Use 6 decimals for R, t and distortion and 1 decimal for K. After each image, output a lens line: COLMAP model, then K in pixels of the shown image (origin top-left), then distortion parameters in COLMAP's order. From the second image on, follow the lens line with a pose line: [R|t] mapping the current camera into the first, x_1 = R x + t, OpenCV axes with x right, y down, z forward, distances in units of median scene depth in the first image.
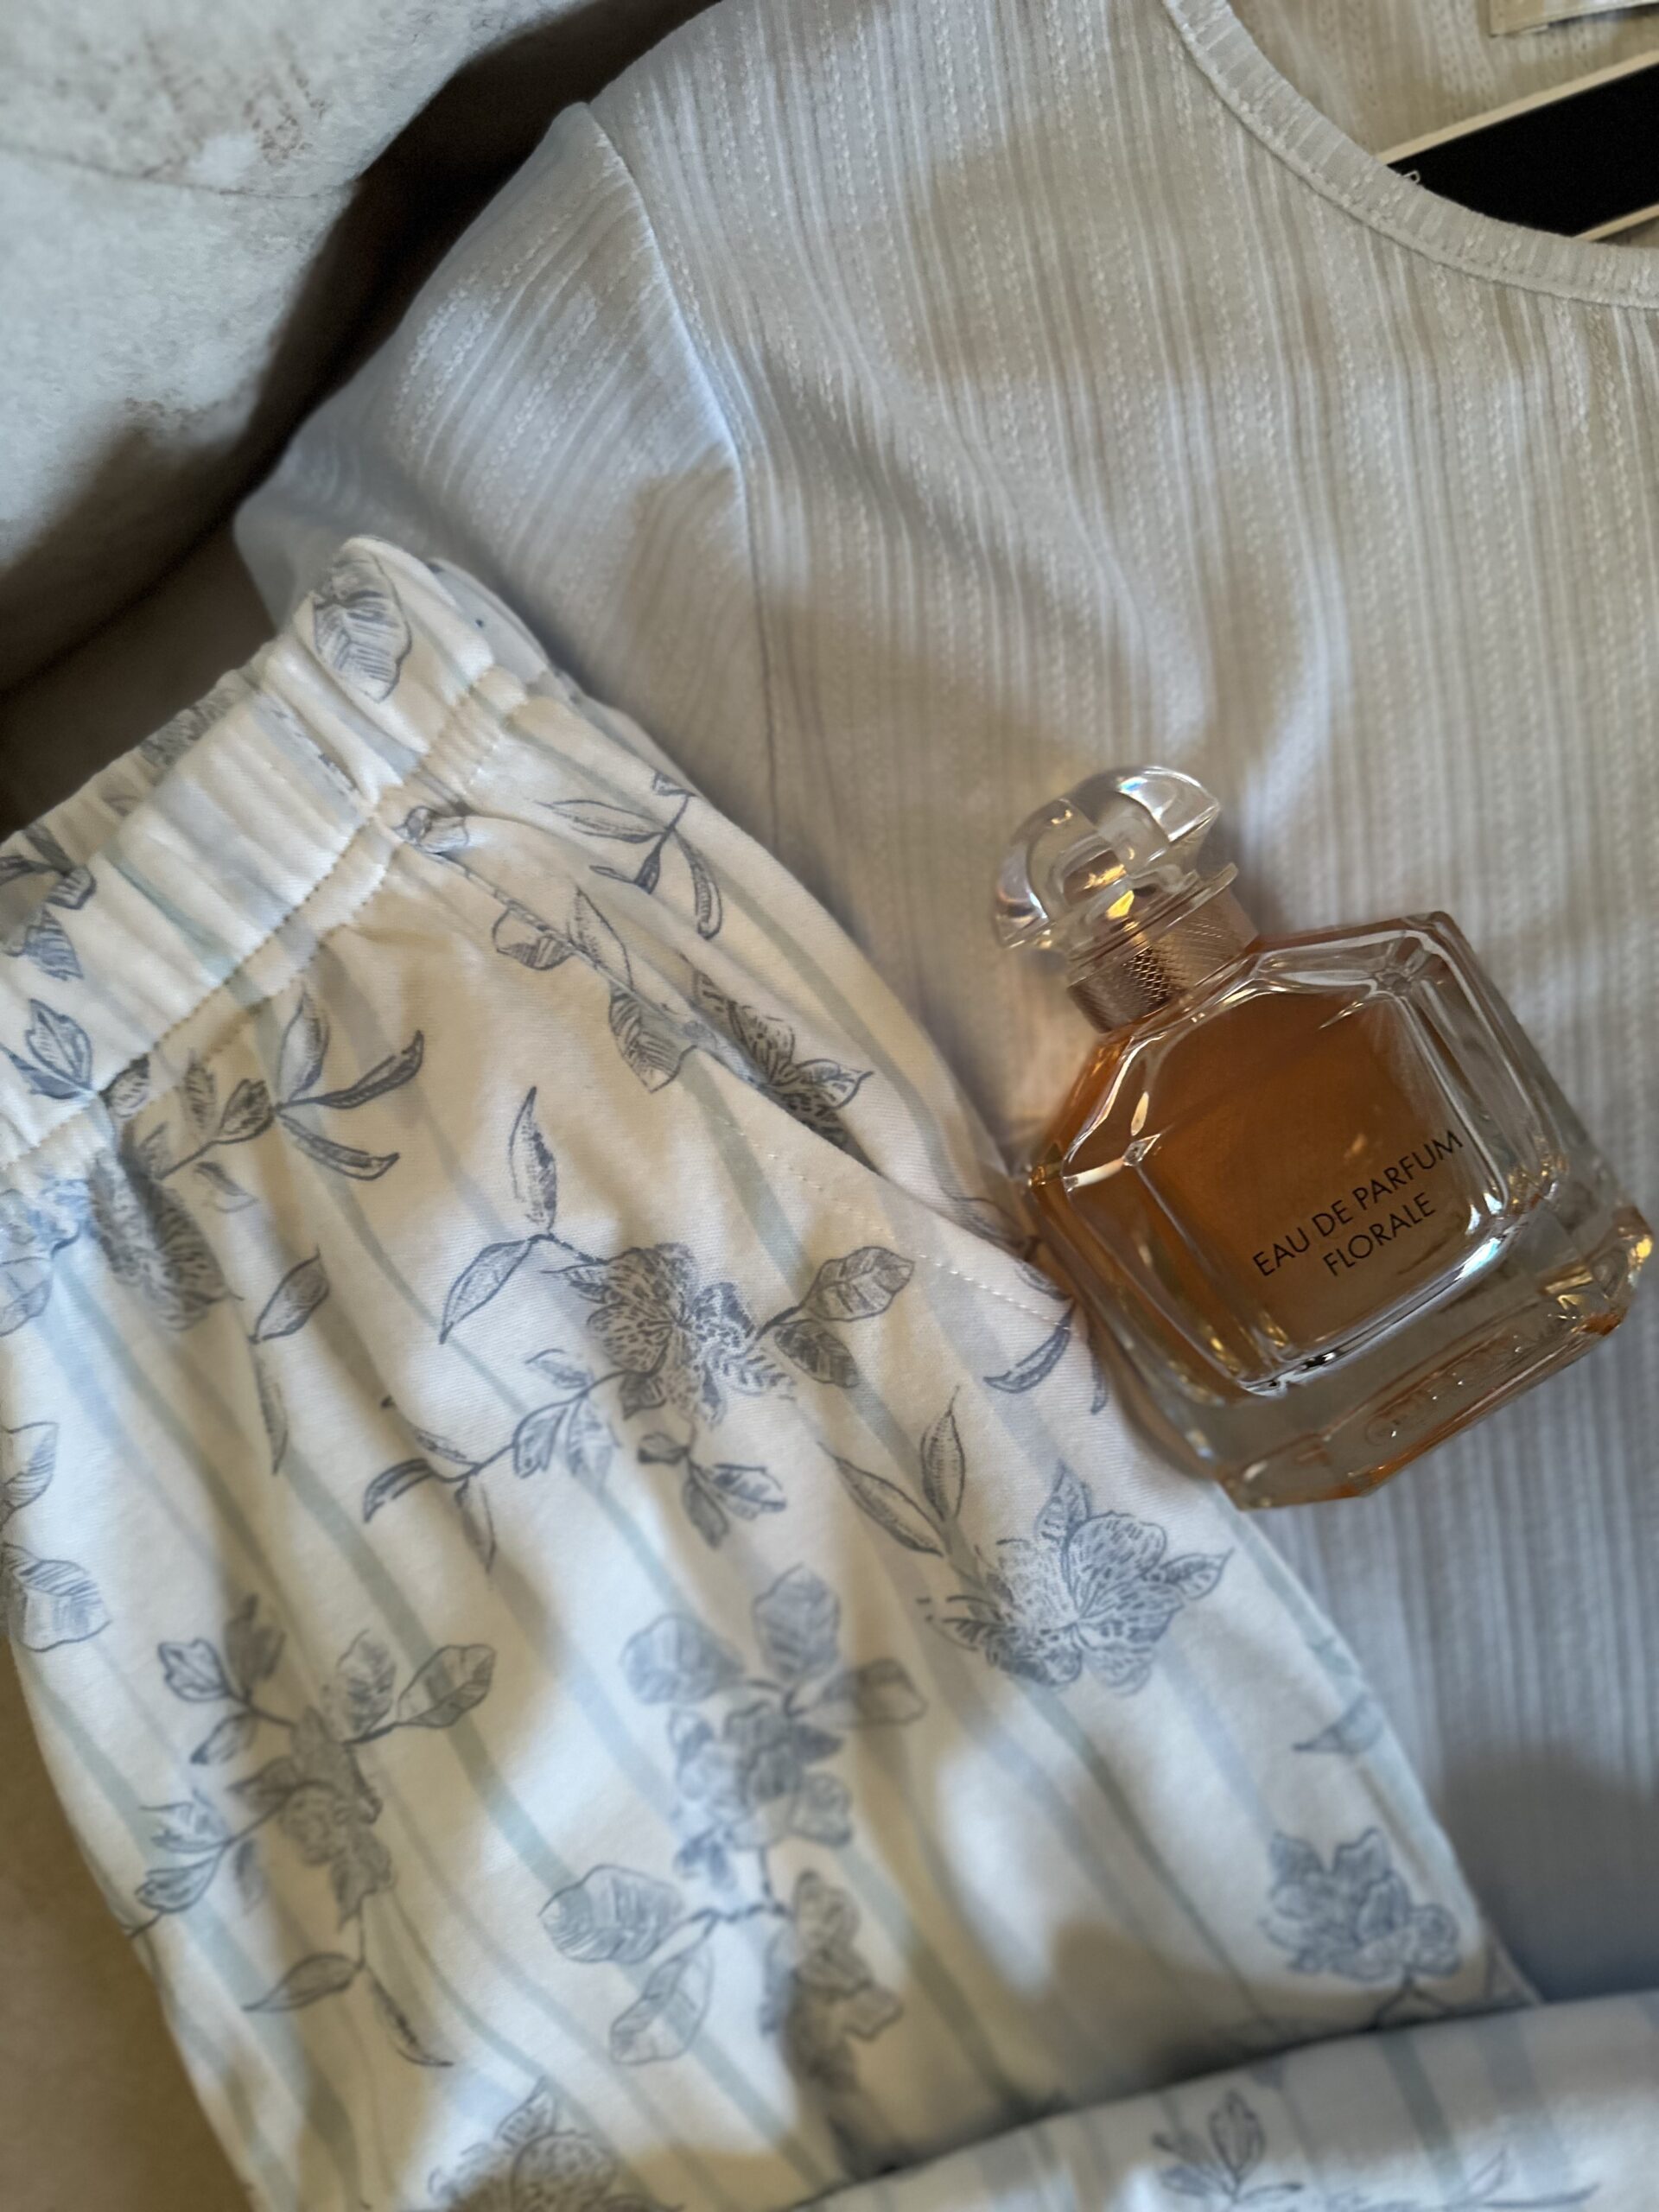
lens RADIAL K [[1558.3, 0, 832.0], [0, 1558.3, 1100.1], [0, 0, 1]] dist [0.005324, -0.041105]
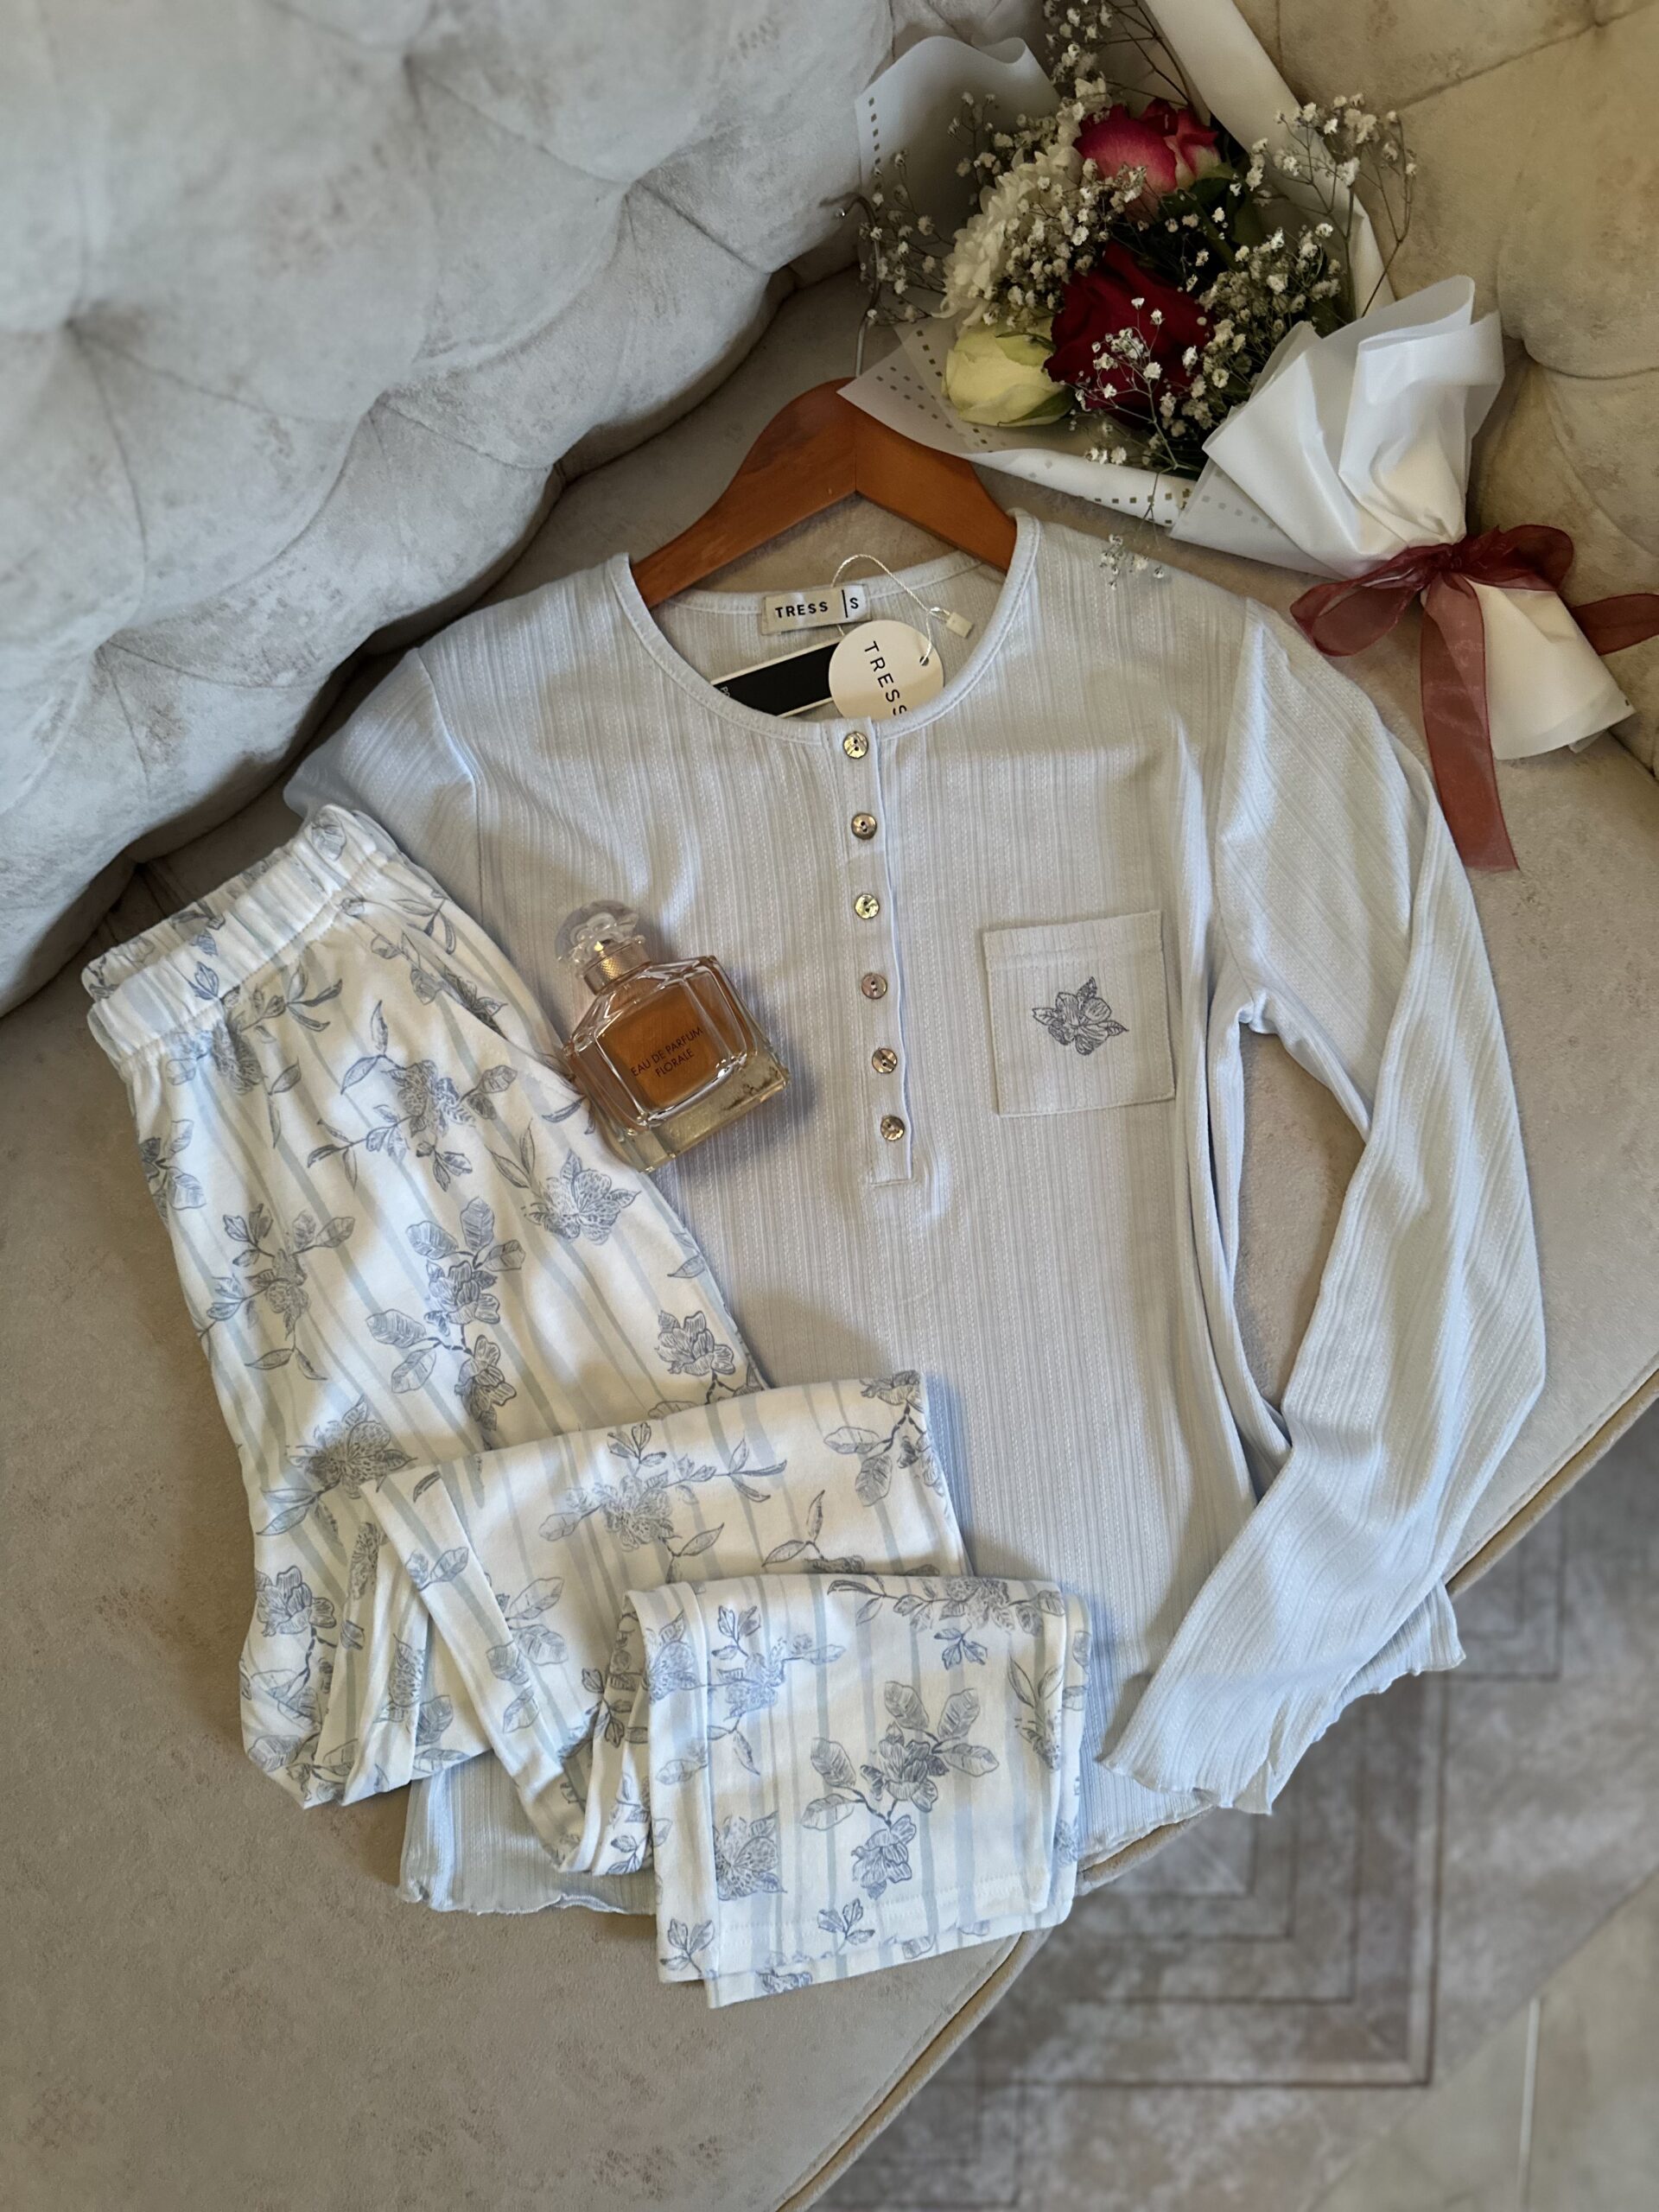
lens RADIAL K [[1570.0, 0, 832.4], [0, 1570.0, 1108.2], [0, 0, 1]] dist [0.118384, -0.223396]
pose [[0.998970, 0.041067, 0.019295, 0.536702], [-0.039434, 0.996133, -0.078506, 0.351251], [-0.022445, 0.077665, 0.996727, -1.726305]]
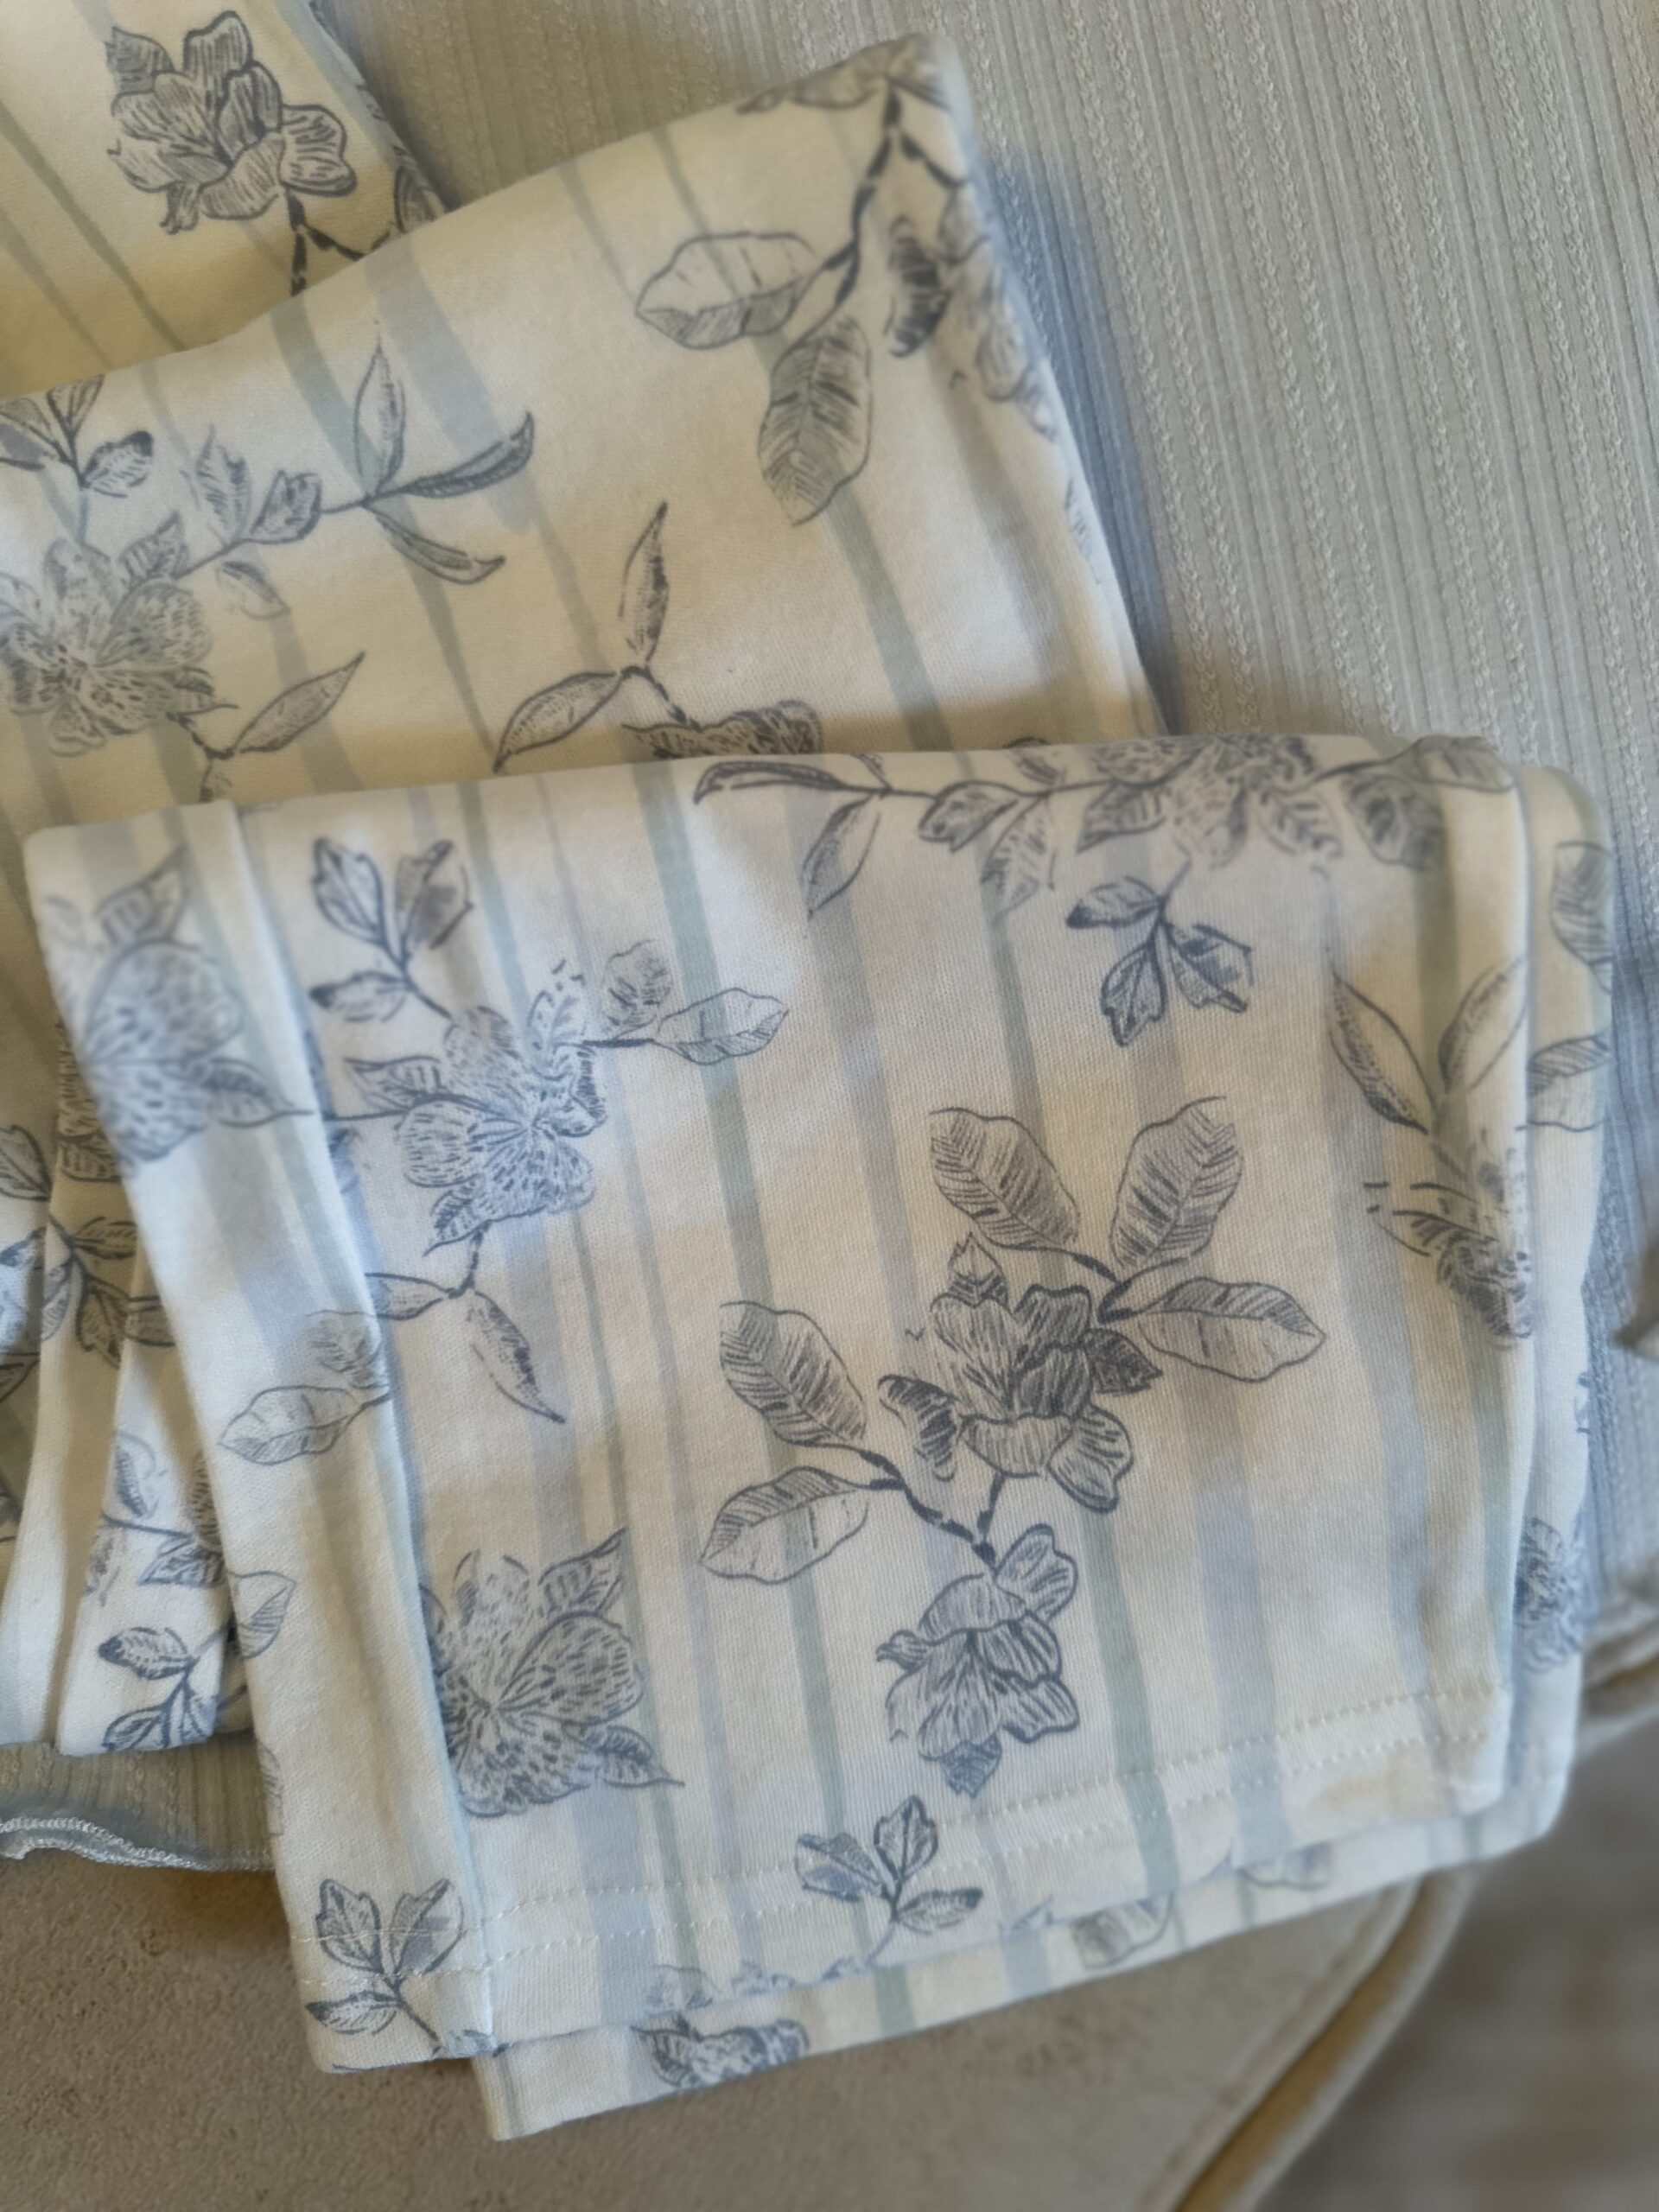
lens RADIAL K [[1631.3, 0, 834.5], [0, 1631.3, 1105.1], [0, 0, 1]] dist [0.098178, -0.256121]
pose [[0.994500, -0.058609, -0.086802, 0.751283], [0.053339, 0.996660, -0.061836, 1.182805], [0.090136, 0.056866, 0.994305, 0.228782]]
